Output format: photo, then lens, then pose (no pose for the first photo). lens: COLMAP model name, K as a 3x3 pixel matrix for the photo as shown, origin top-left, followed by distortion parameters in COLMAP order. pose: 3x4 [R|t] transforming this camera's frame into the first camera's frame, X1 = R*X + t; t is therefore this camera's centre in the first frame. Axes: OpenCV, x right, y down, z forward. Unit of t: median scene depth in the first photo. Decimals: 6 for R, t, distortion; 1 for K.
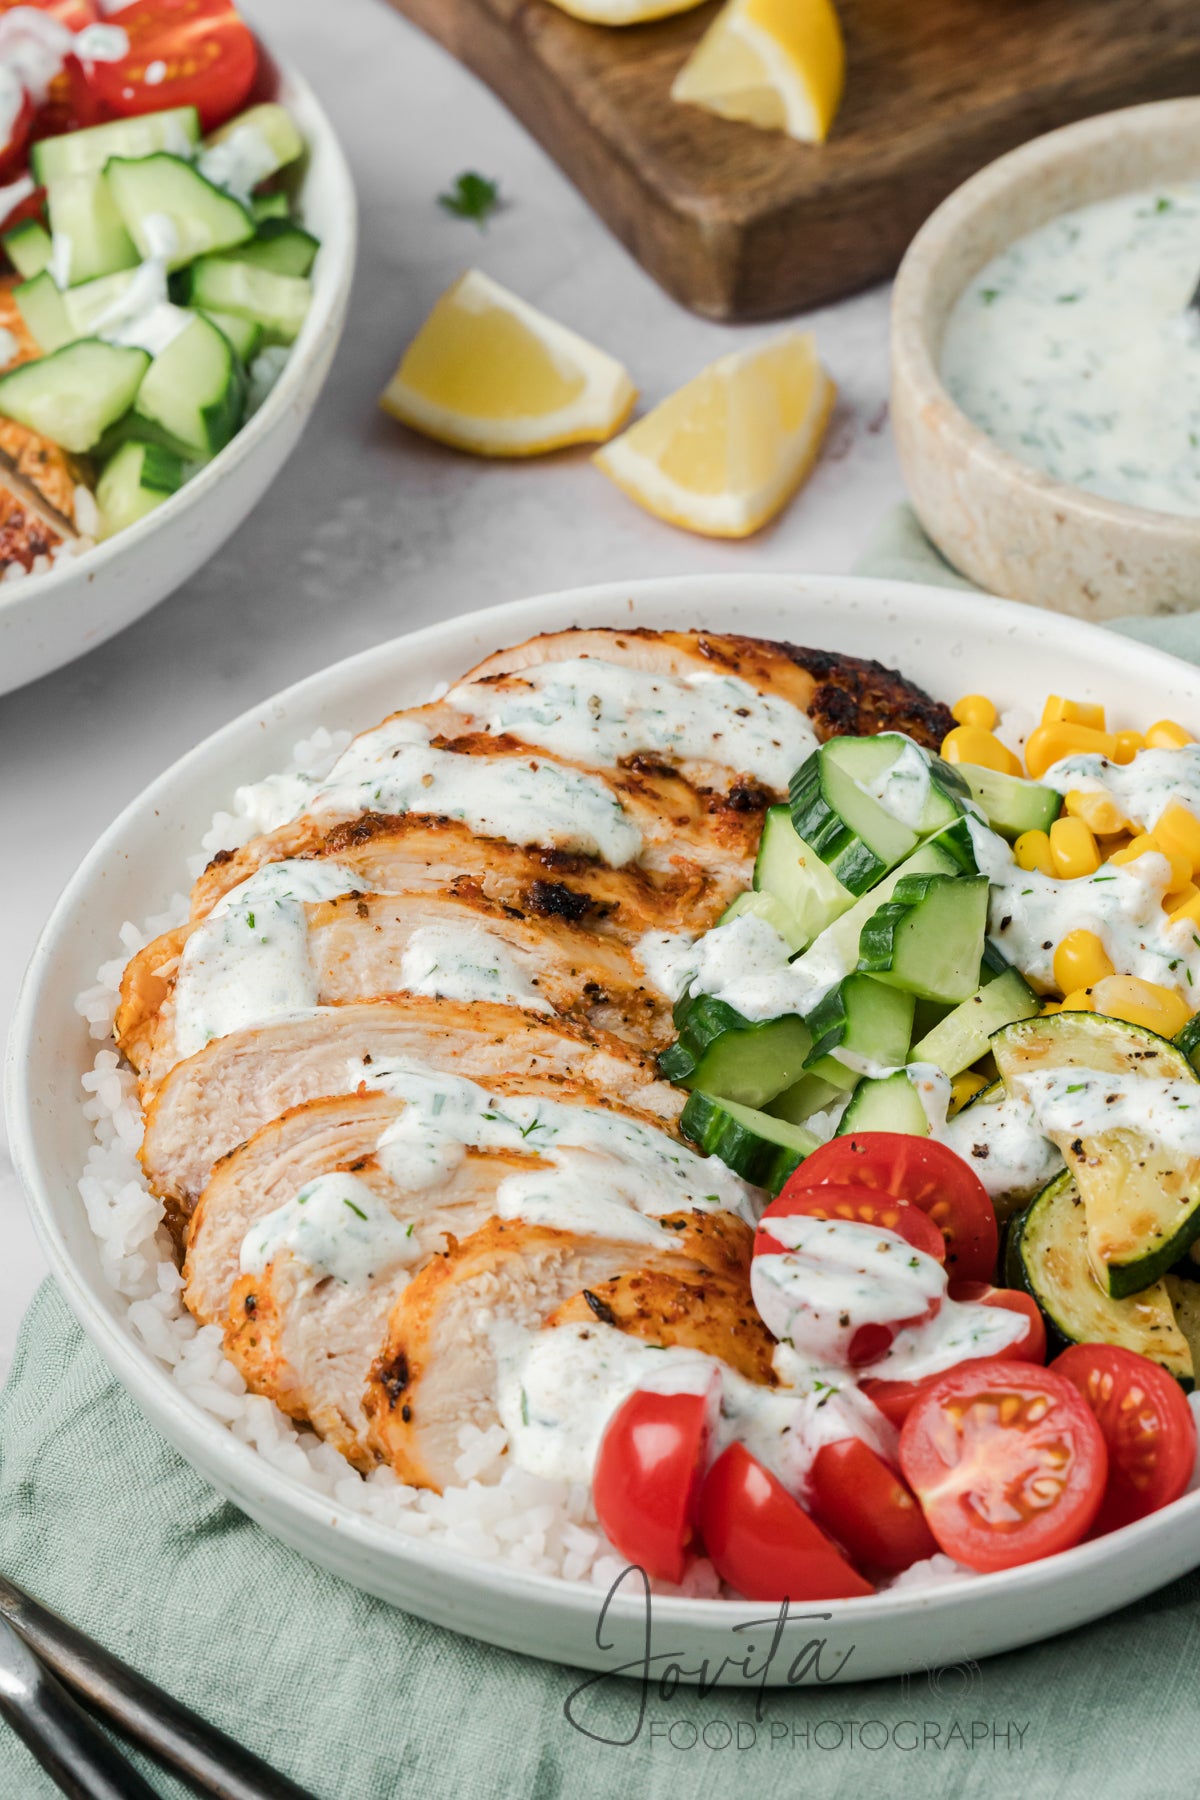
lens RADIAL K [[7181.2, 0, 606.0], [0, 7181.2, 898.9], [0, 0, 1]] dist [0.062374, -0.706961]
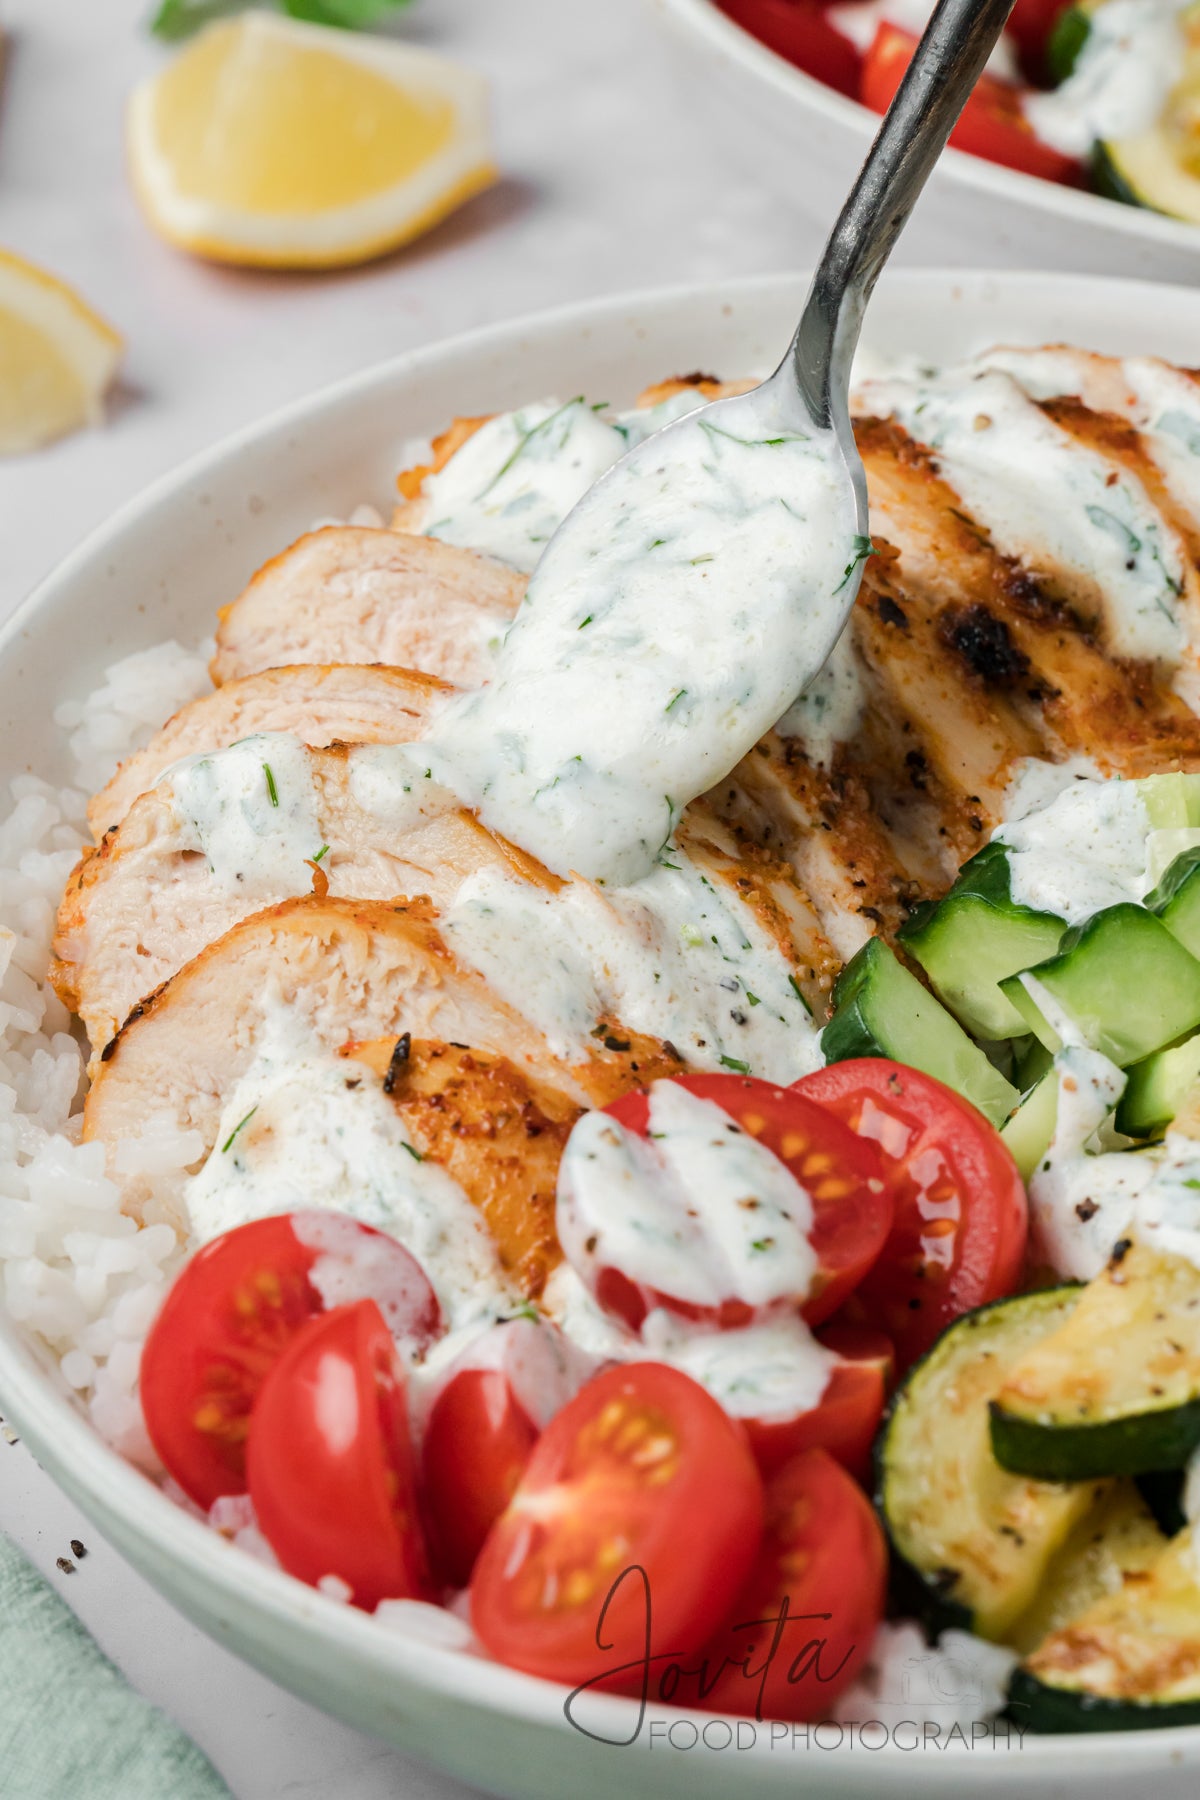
lens RADIAL K [[7399.3, 0, 598.8], [0, 7399.3, 898.0], [0, 0, 1]] dist [0.076945, -7.910459]
pose [[0.693036, 0.477495, -0.540092, 0.361733], [-0.490407, 0.861396, 0.132278, -0.054365], [0.528395, 0.173191, 0.831146, 0.416211]]
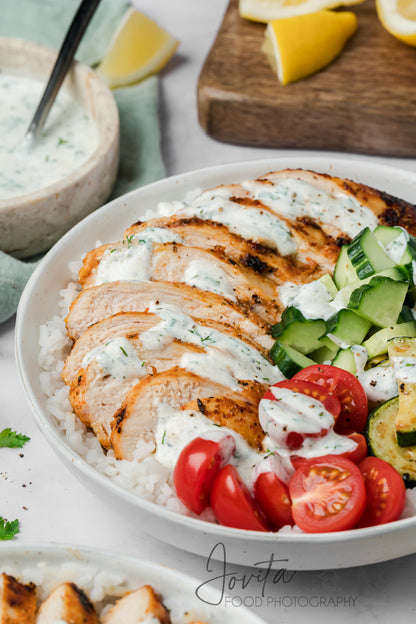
lens RADIAL K [[2489.5, 0, 210.1], [0, 2489.5, 311.6], [0, 0, 1]] dist [0.062374, -0.706961]
pose [[0.952111, 0.197683, -0.233250, 0.195543], [-0.206493, 0.978352, -0.013723, 0.033864], [0.225488, 0.061230, 0.972320, 0.124930]]
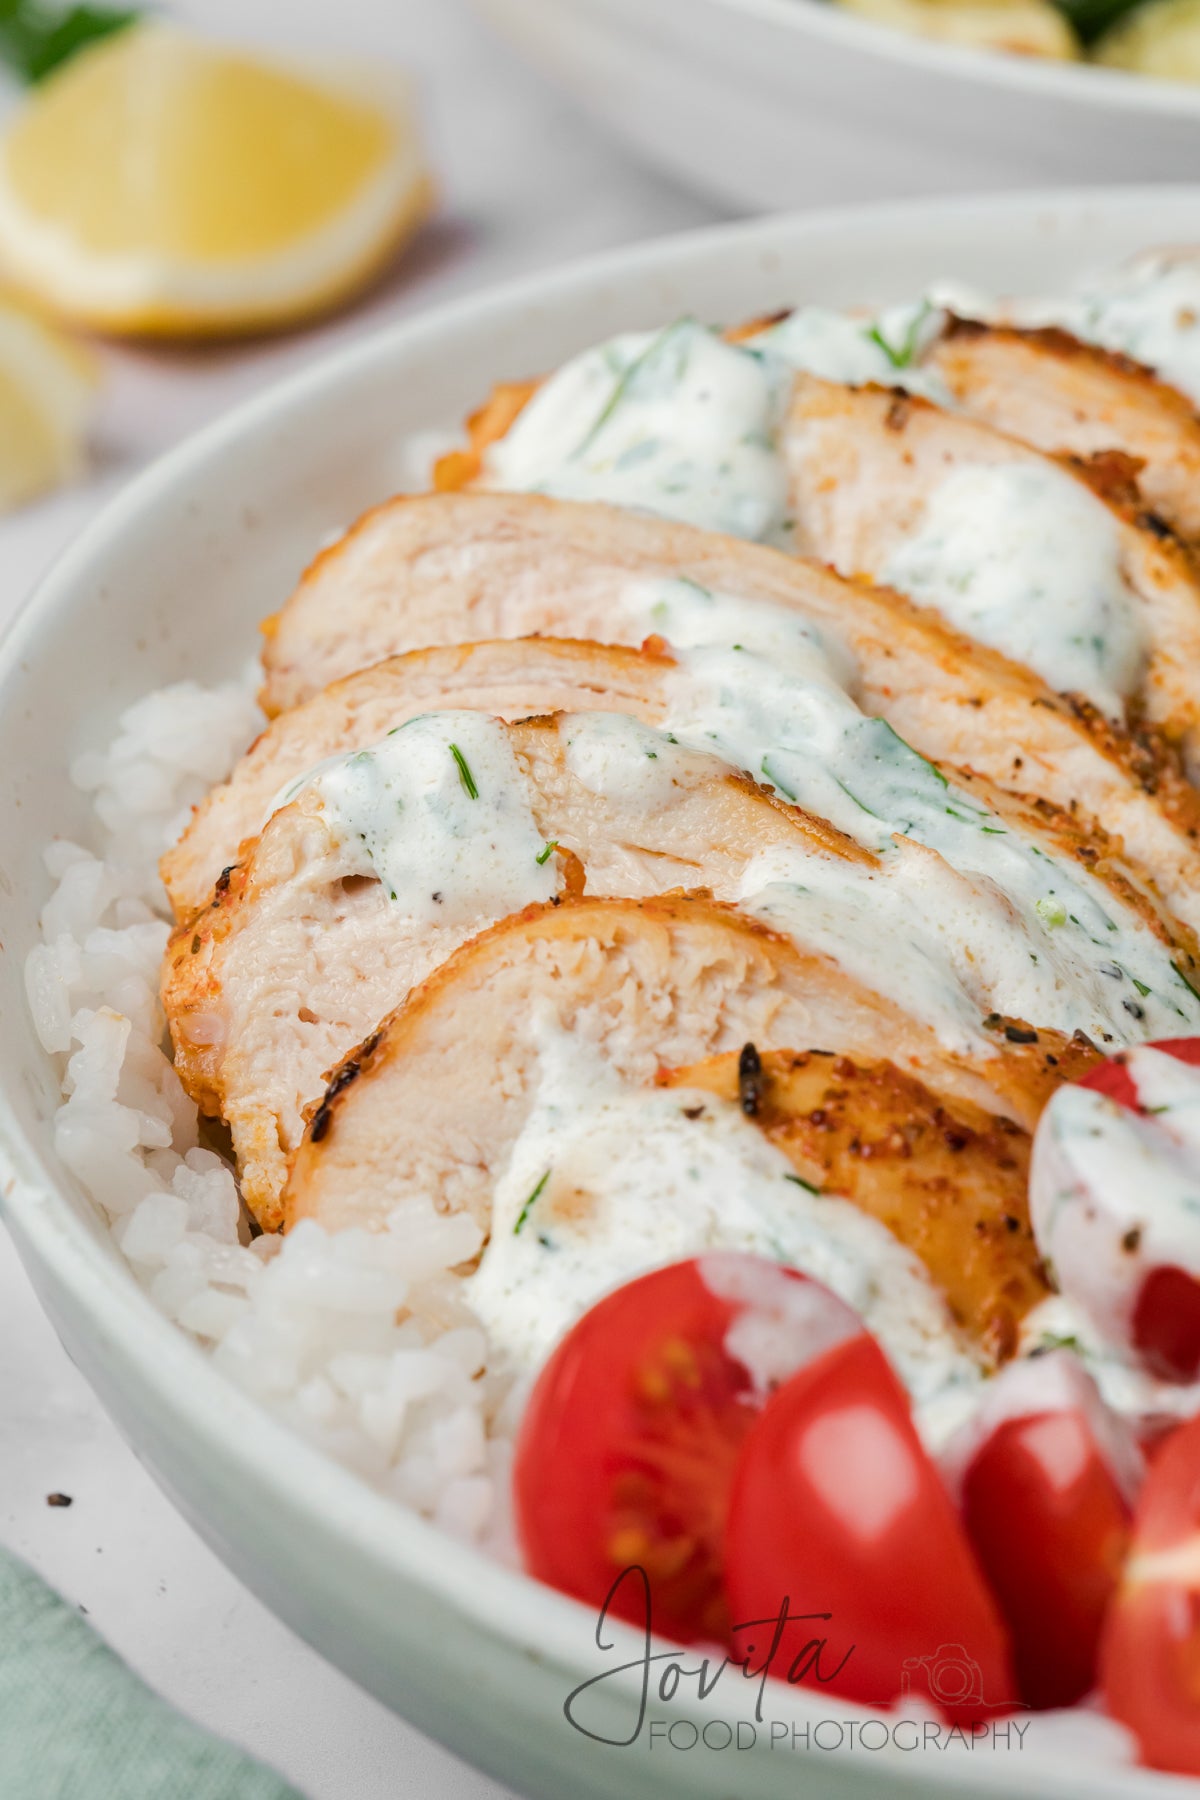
lens RADIAL K [[7399.3, 0, 598.8], [0, 7399.3, 898.0], [0, 0, 1]] dist [0.076945, -7.910459]
pose [[0.835571, 0.329743, -0.439422, 0.199684], [-0.403364, 0.911249, -0.083202, 0.088128], [0.372988, 0.246768, 0.894419, 0.519219]]
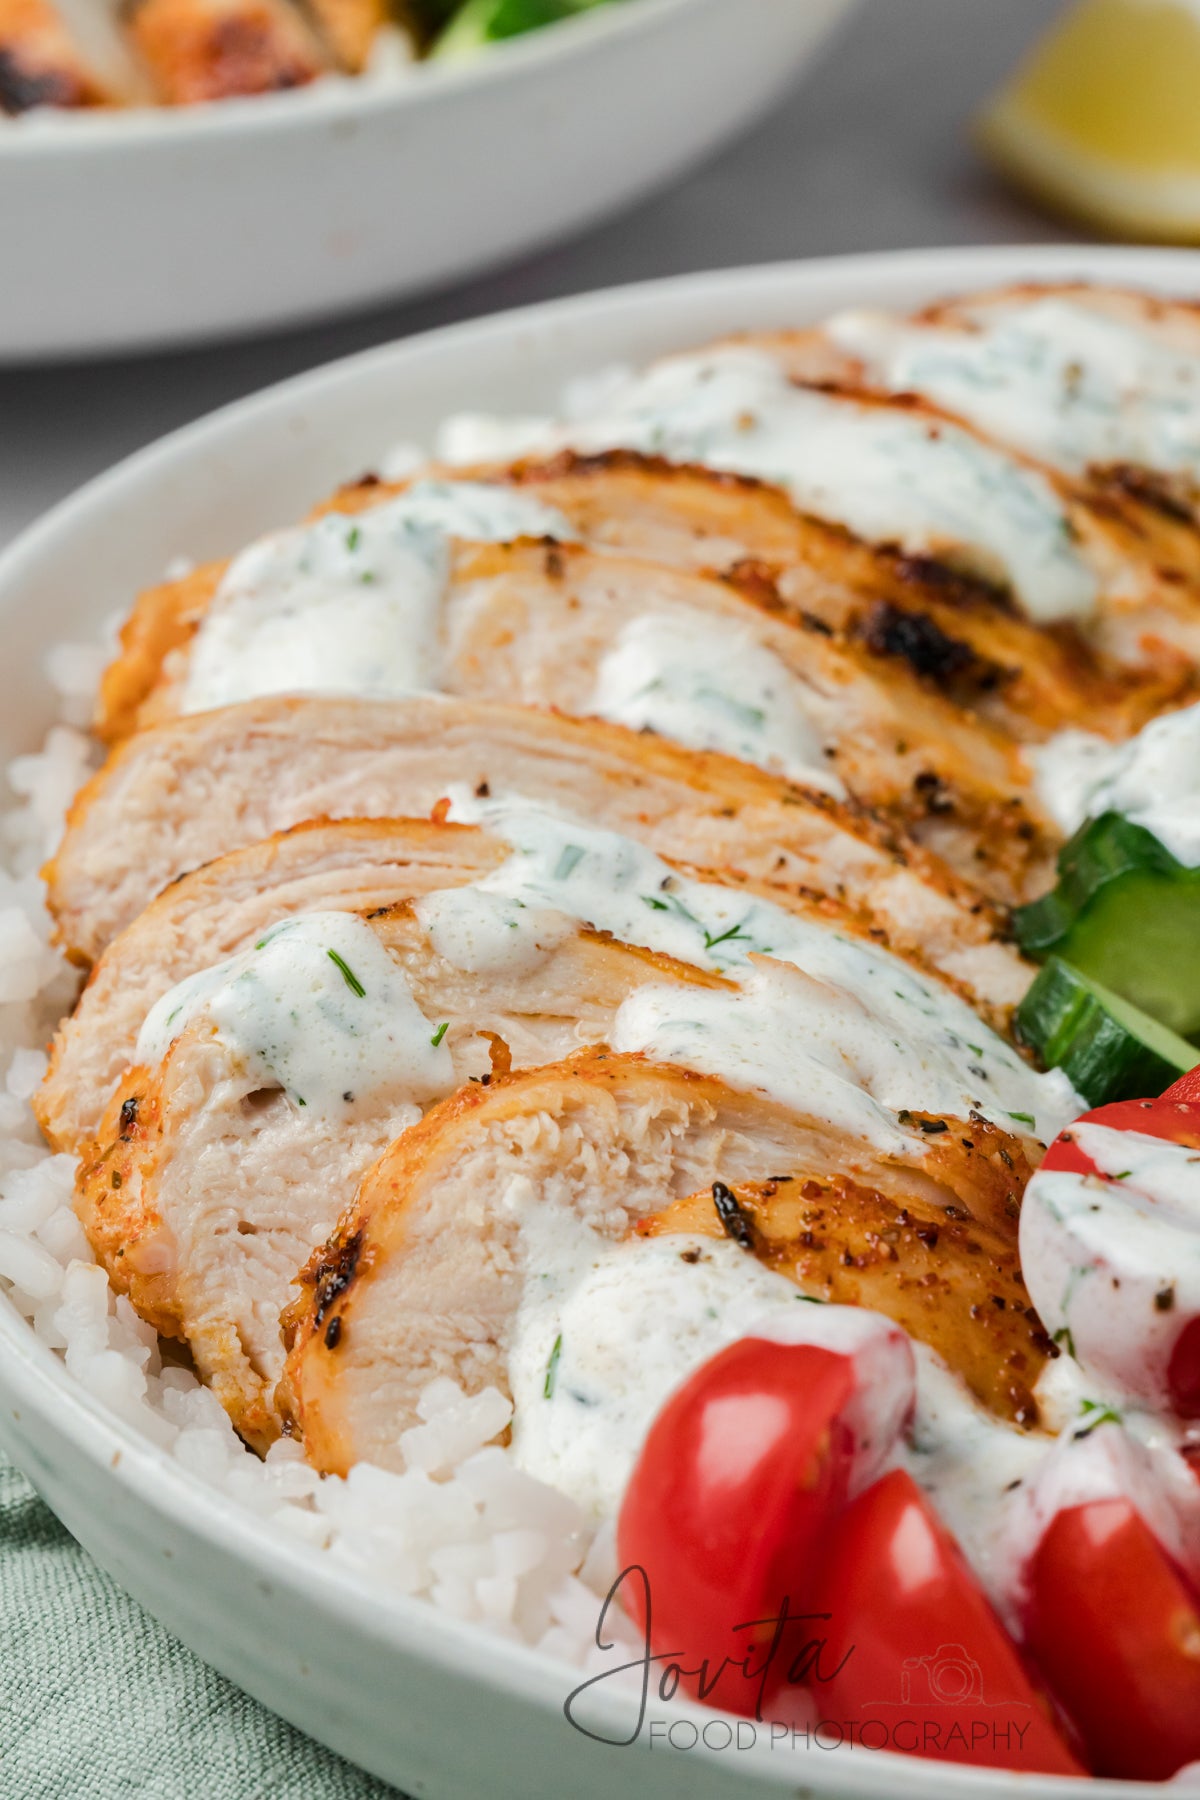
lens RADIAL K [[7399.3, 0, 598.8], [0, 7399.3, 898.0], [0, 0, 1]] dist [0.076945, -7.910459]
pose [[0.964524, 0.177665, -0.195265, 0.088146], [-0.206647, 0.968401, -0.139632, 0.107883], [0.164287, 0.175030, 0.970760, 0.445584]]
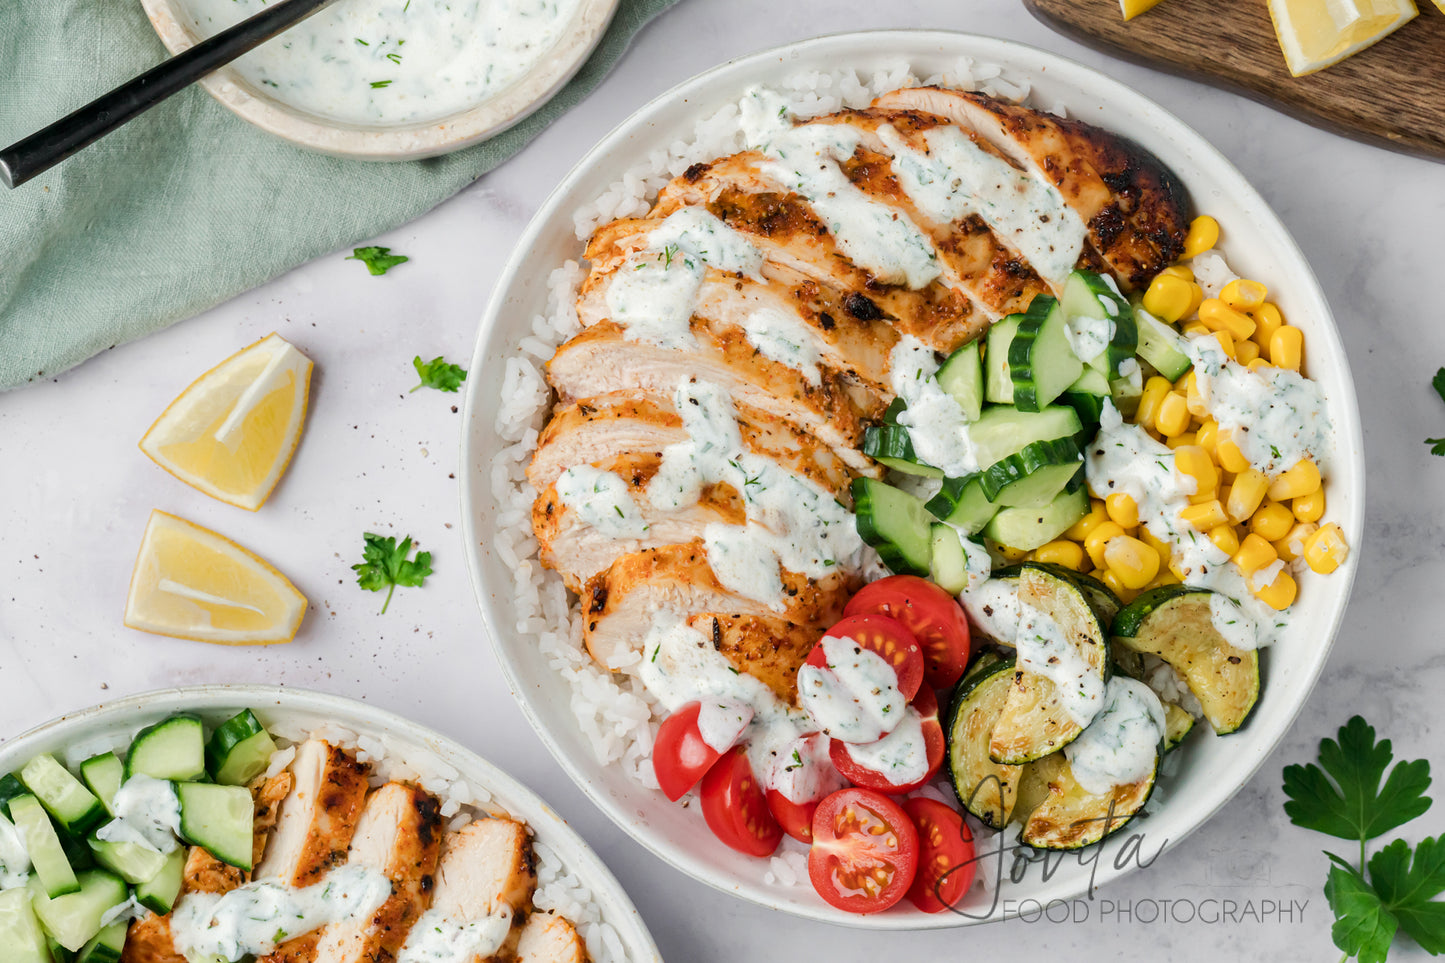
lens RADIAL K [[5764.9, 0, 718.7], [0, 5764.9, 483.9], [0, 0, 1]] dist [0.062374, -0.706961]
pose [[0.879349, 0.475901, 0.016220, -0.038046], [-0.343136, 0.609679, 0.714527, -0.906007], [0.330155, -0.633884, 0.699420, 0.061265]]
